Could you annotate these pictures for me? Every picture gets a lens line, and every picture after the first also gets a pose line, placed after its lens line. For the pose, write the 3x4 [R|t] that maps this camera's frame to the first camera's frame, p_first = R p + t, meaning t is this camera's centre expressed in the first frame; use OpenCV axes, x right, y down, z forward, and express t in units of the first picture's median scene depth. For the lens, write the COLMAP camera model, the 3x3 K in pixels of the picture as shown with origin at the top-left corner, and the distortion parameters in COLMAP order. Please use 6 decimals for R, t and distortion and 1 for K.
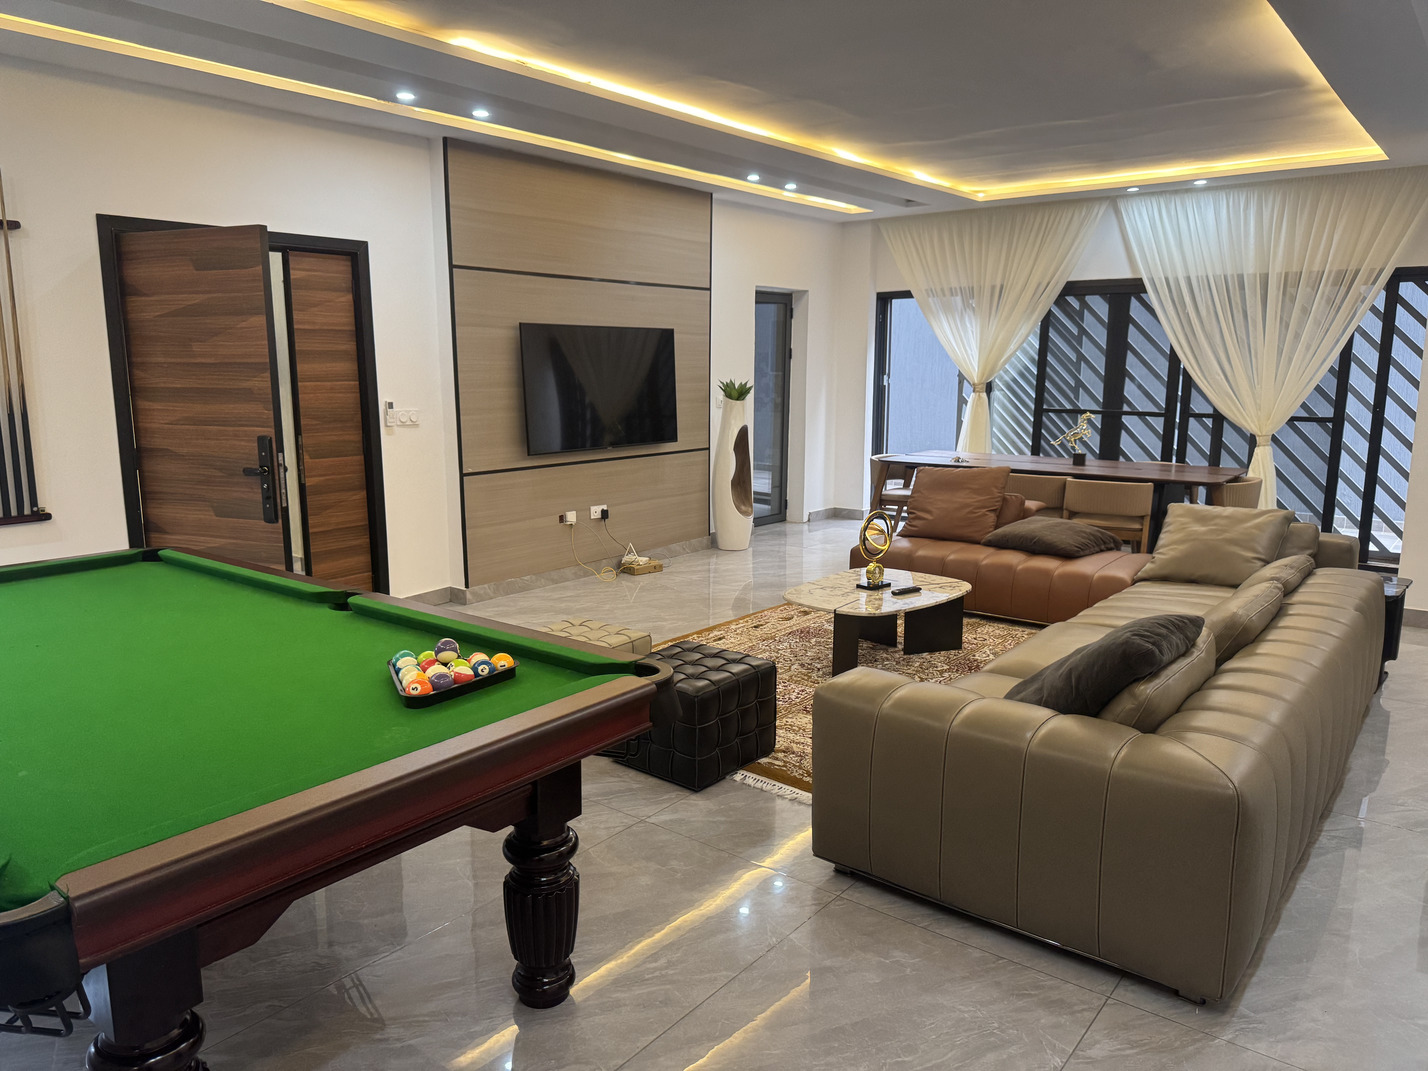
lens RADIAL K [[1006.0, 0, 709.4], [0, 1006.0, 543.7], [0, 0, 1]] dist [0.012059, -0.003185]
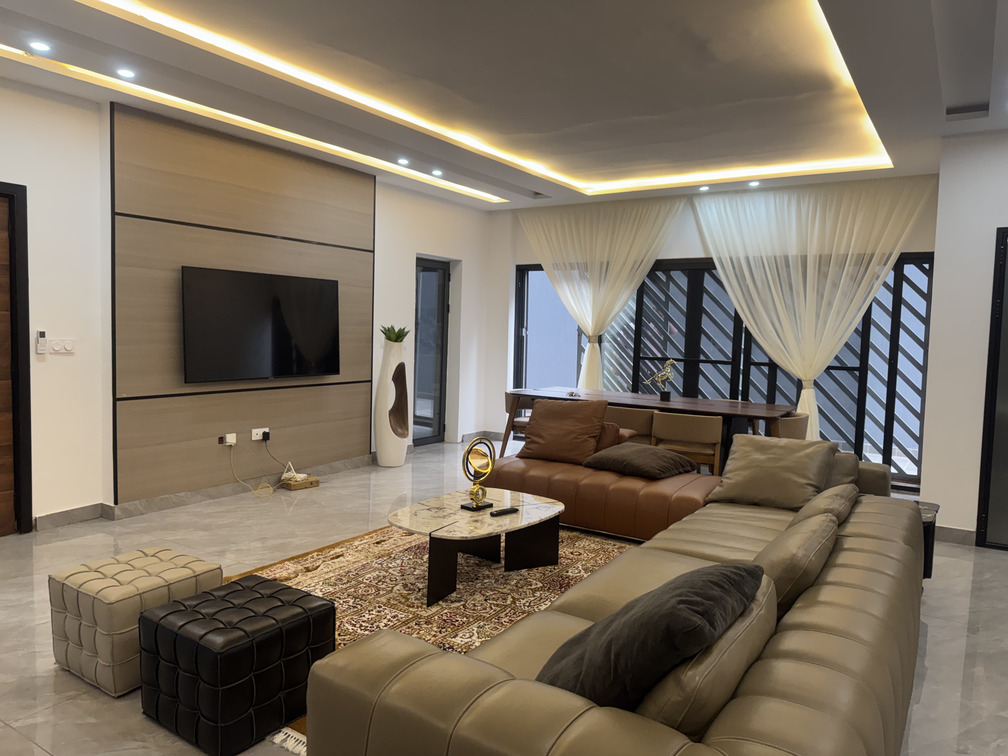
lens RADIAL K [[716.6, 0, 506.2], [0, 716.6, 374.2], [0, 0, 1]] dist [0.115562, -0.158563]
pose [[0.993630, 0.021264, 0.110665, 0.072703], [-0.008872, 0.993749, -0.111288, -0.009895], [-0.112339, 0.109598, 0.987607, 0.141446]]
